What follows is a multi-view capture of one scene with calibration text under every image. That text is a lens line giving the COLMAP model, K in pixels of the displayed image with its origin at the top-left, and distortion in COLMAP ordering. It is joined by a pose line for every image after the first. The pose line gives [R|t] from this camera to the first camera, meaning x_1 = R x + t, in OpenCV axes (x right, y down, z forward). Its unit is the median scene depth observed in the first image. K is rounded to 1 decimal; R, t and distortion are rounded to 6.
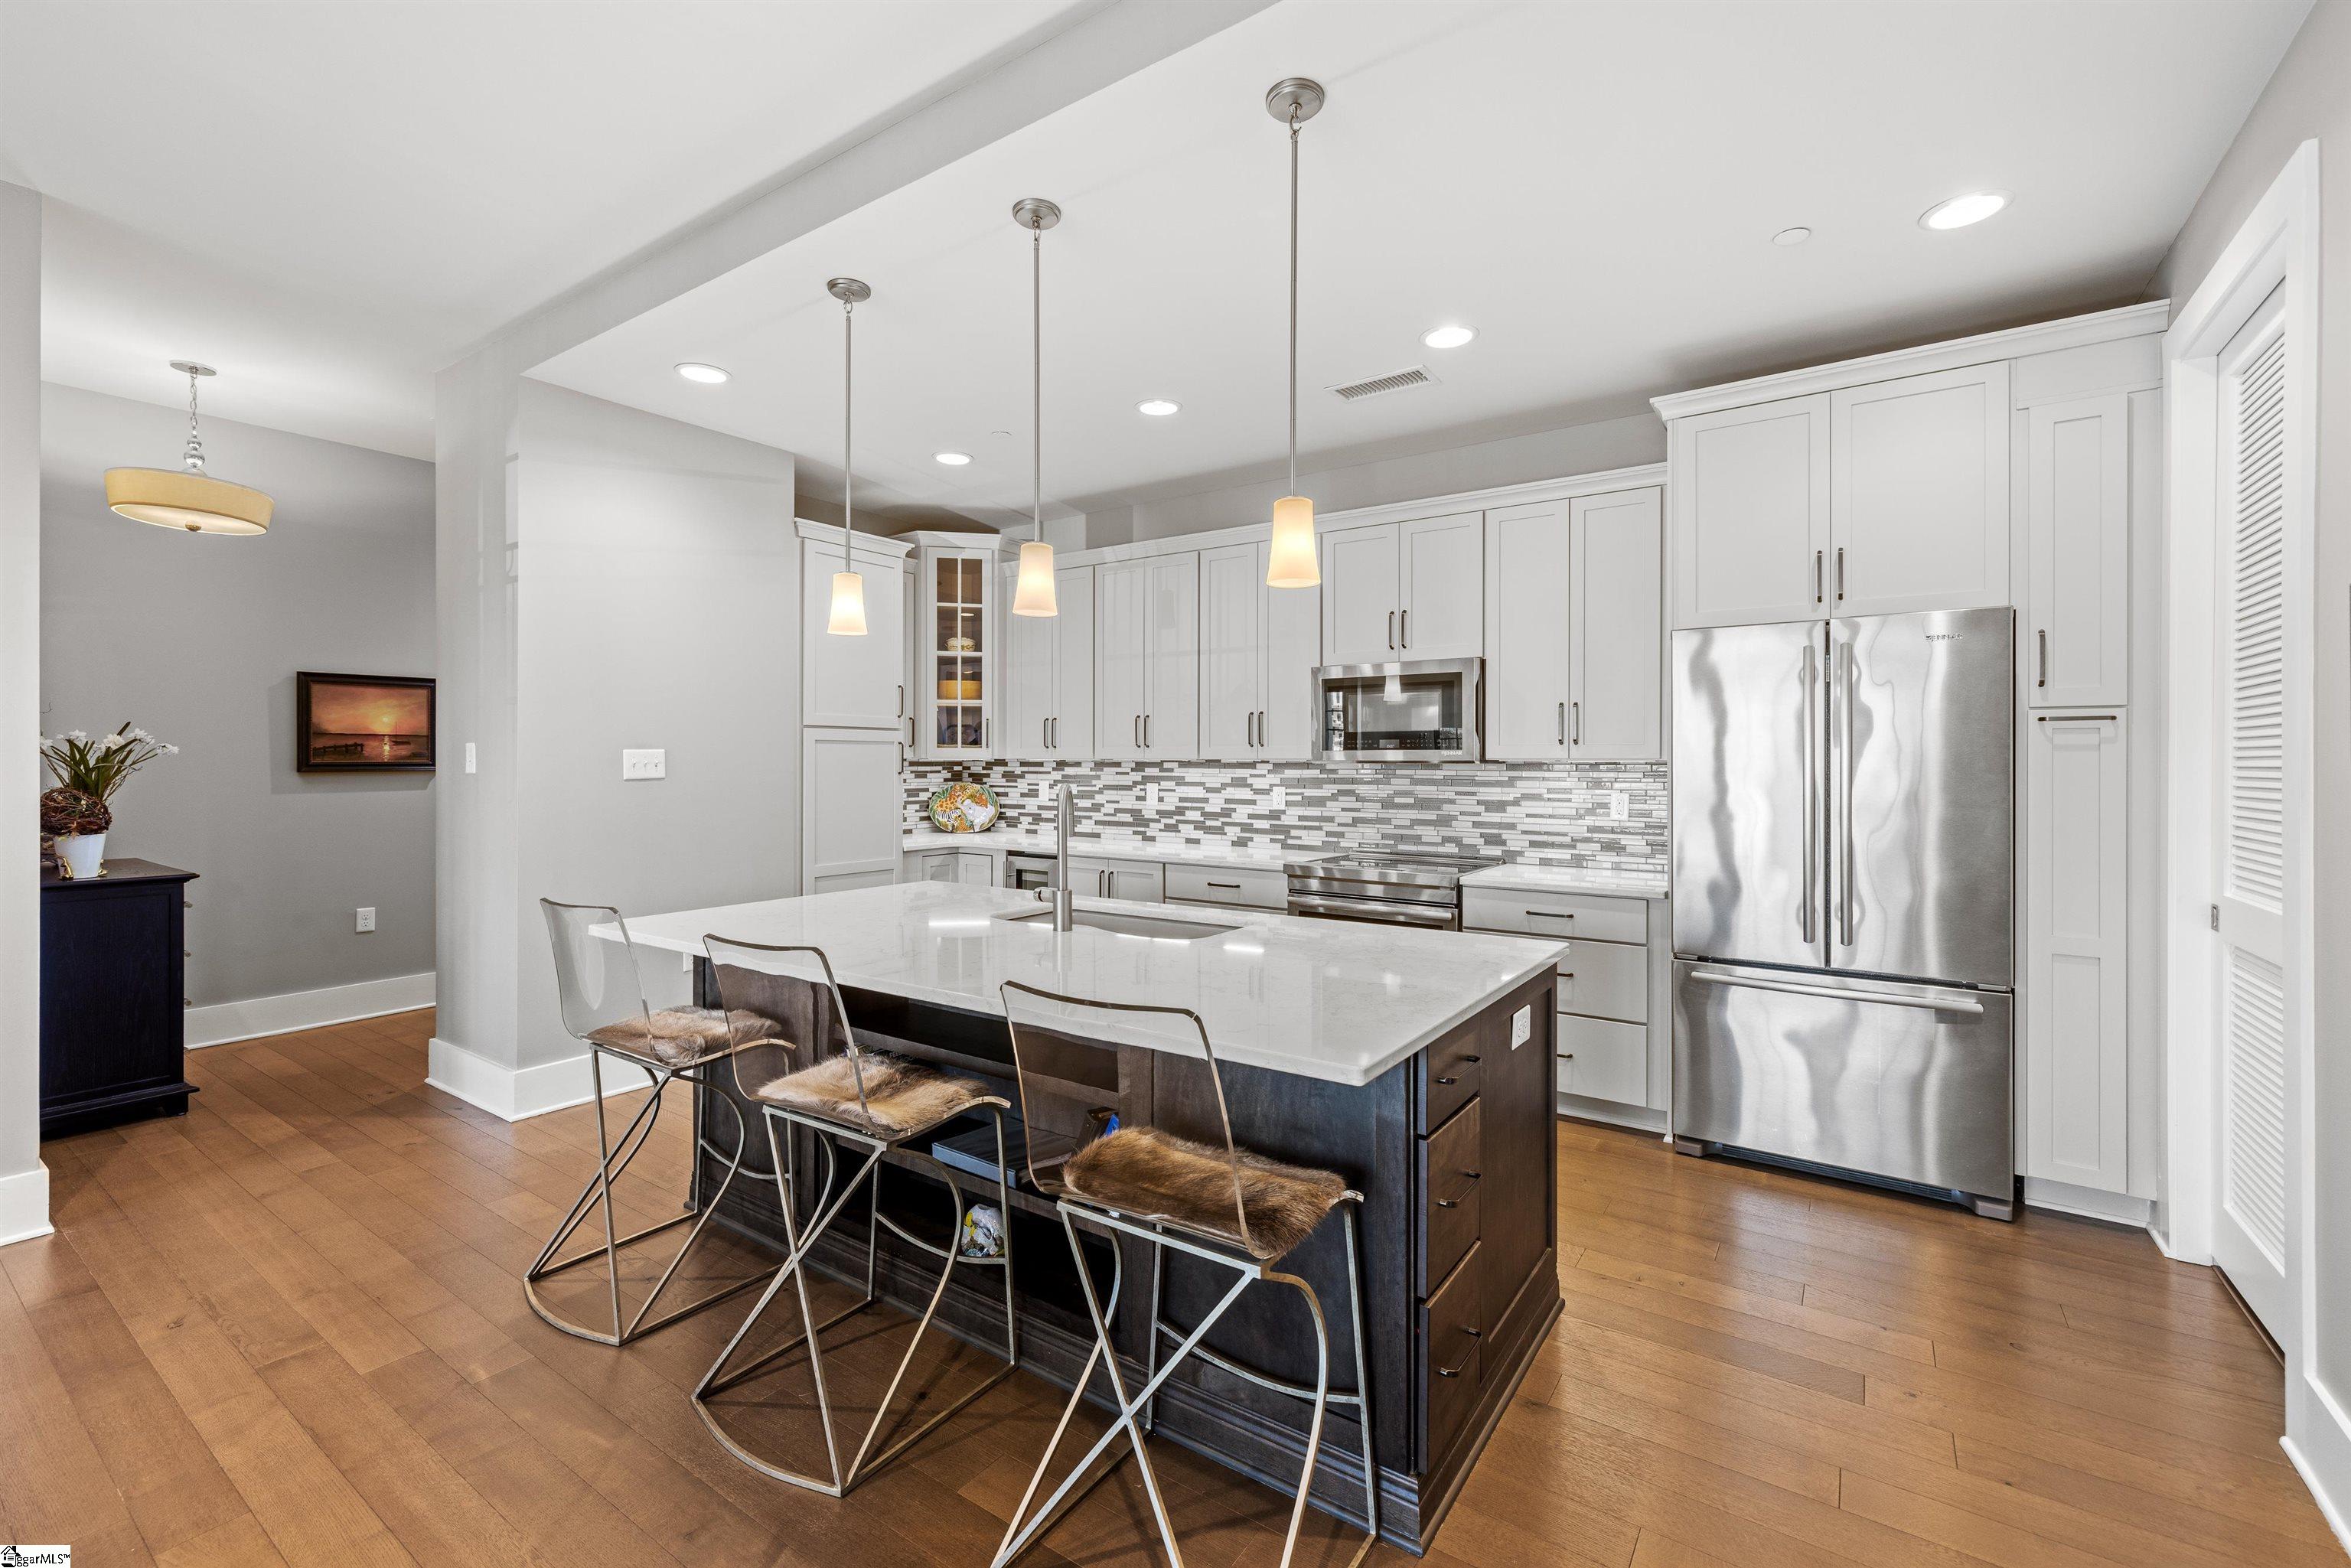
lens RADIAL K [[1001.6, 0, 1170.1], [0, 1001.6, 761.0], [0, 0, 1]] dist [0.001067, 0.000094]
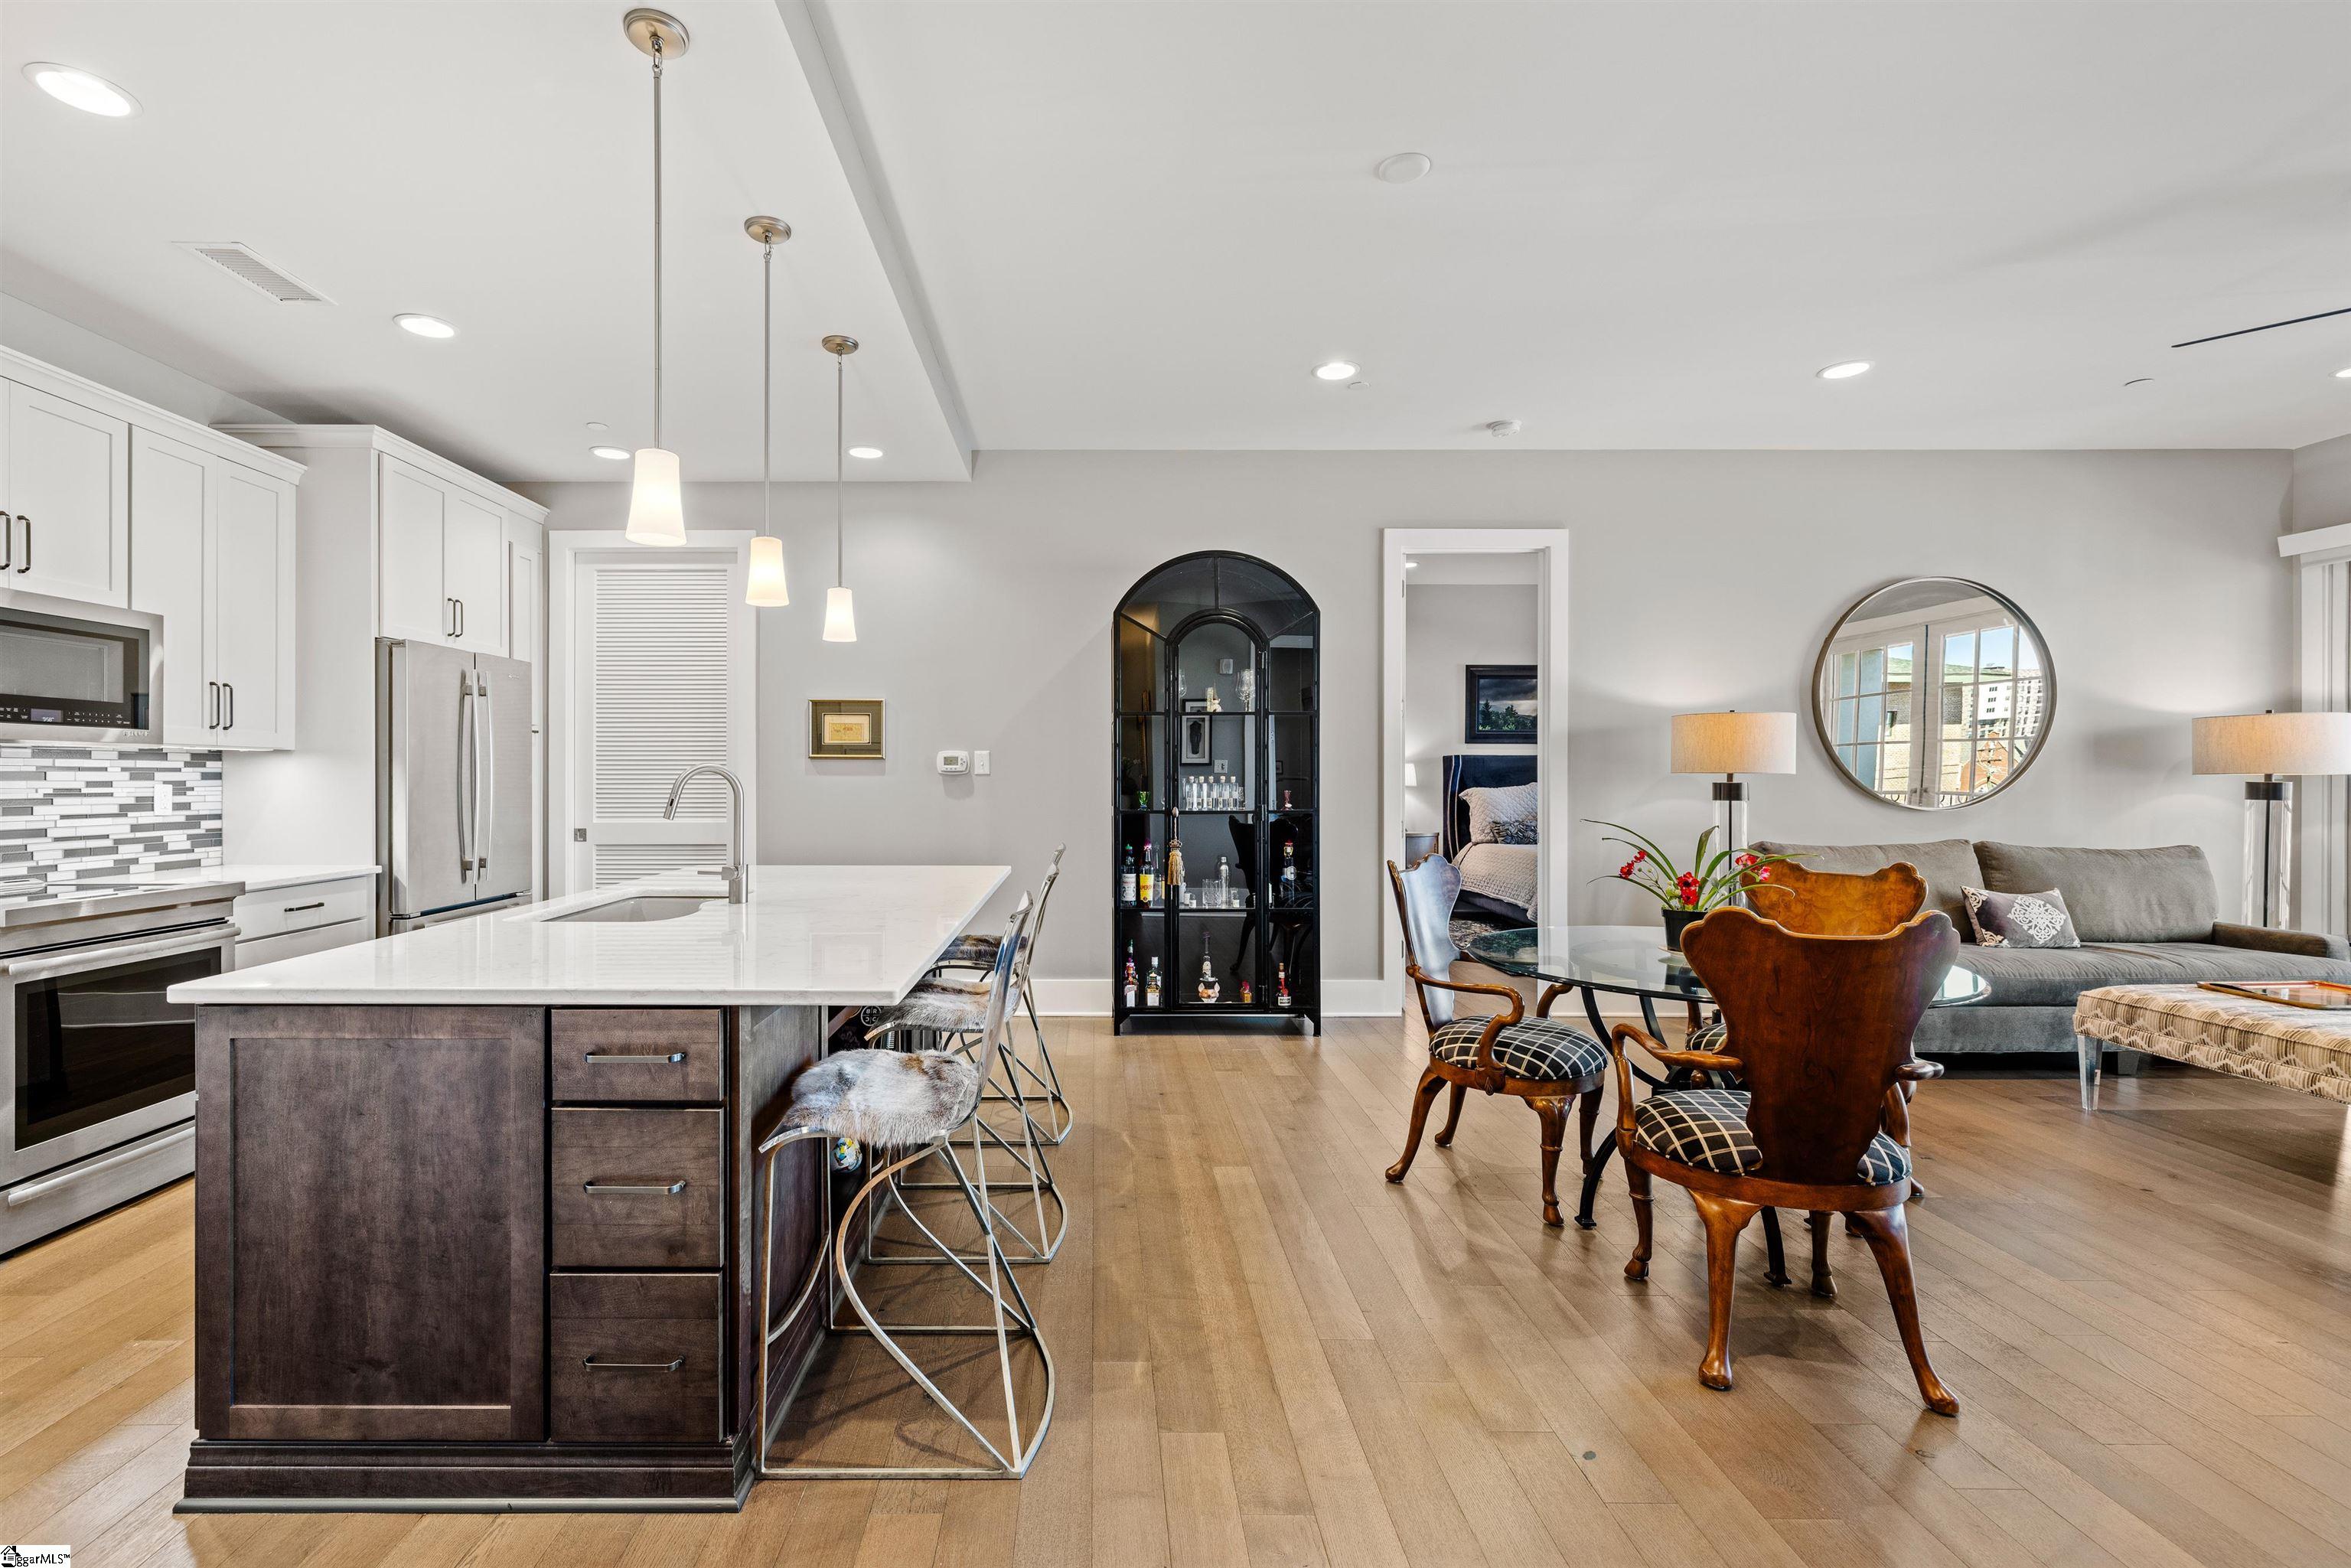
lens RADIAL K [[1036.0, 0, 1086.1], [0, 1036.0, 779.4], [0, 0, 1]] dist [0.003702, 0.000267]
pose [[-0.569435, -0.004143, 0.822026, -0.629195], [-0.001751, 0.999991, 0.003827, 0.018185], [-0.822034, 0.000740, -0.569437, 0.686329]]
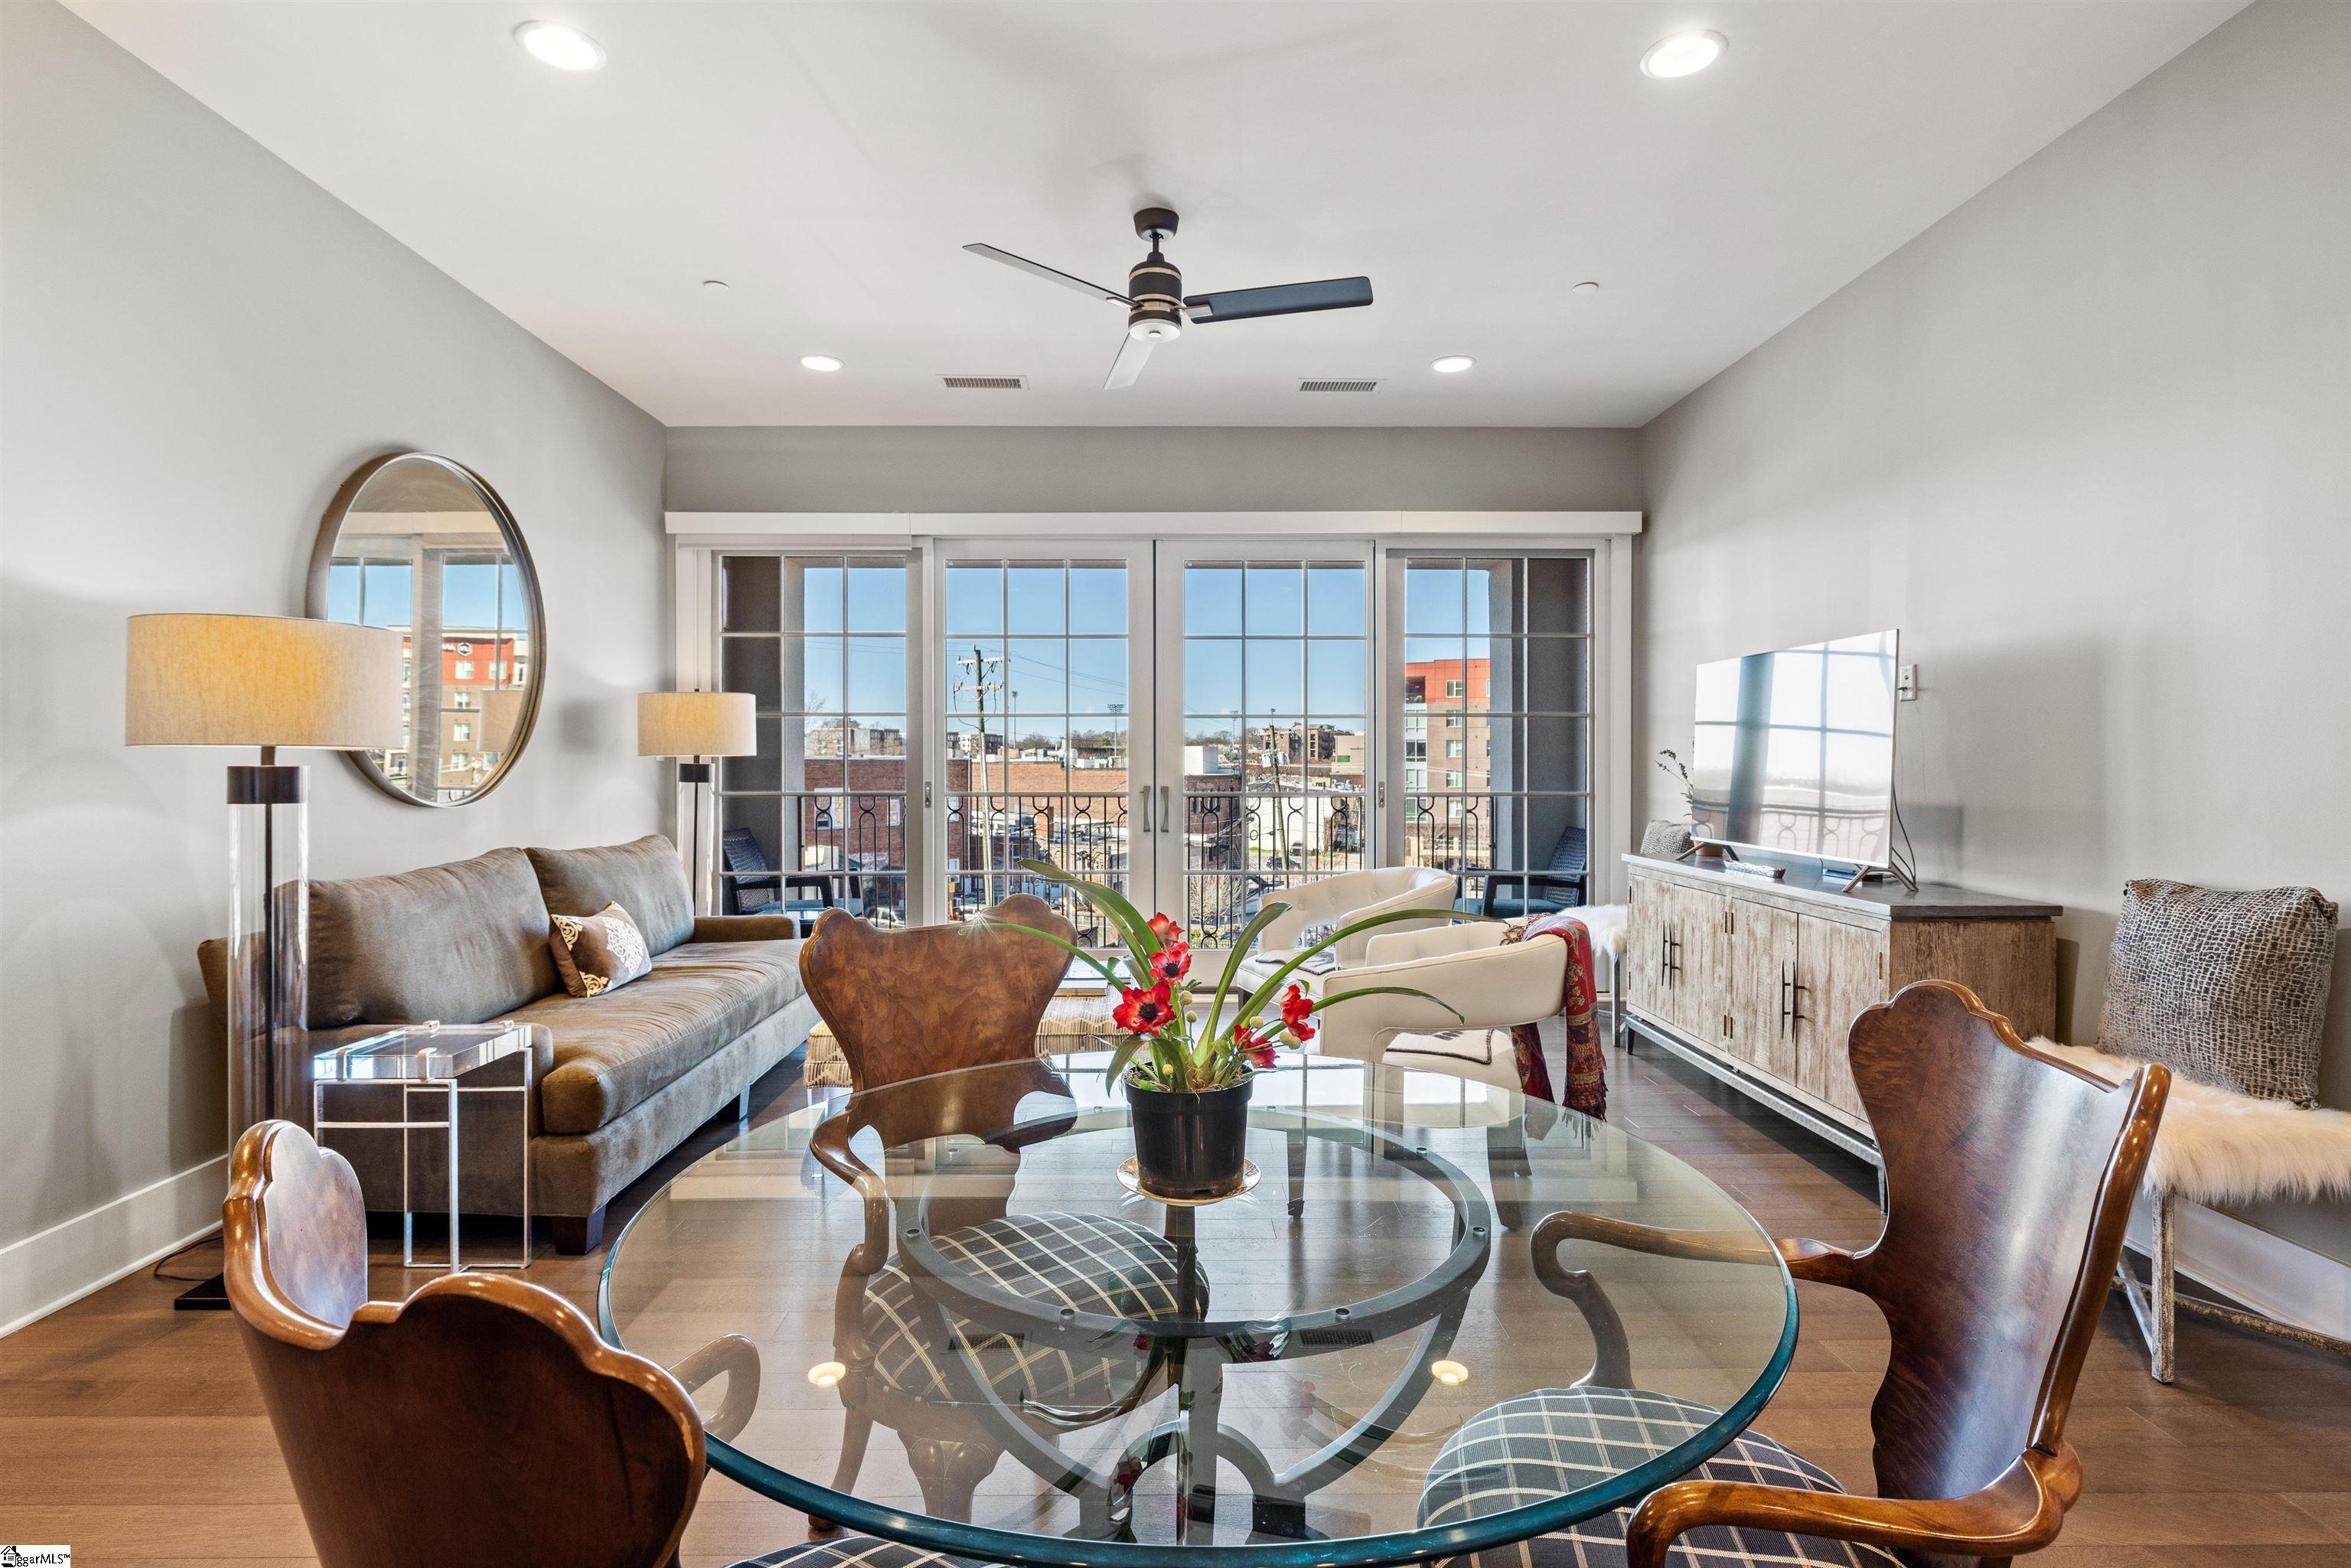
lens RADIAL K [[1128.8, 0, 1165.8], [0, 1128.8, 775.0], [0, 0, 1]] dist [-0.001875, 0.000748]
pose [[-0.811582, 0.004342, -0.584222, -0.215966], [-0.001453, 0.999954, 0.009450, 0.022335], [0.584237, 0.008519, -0.811539, 0.301798]]
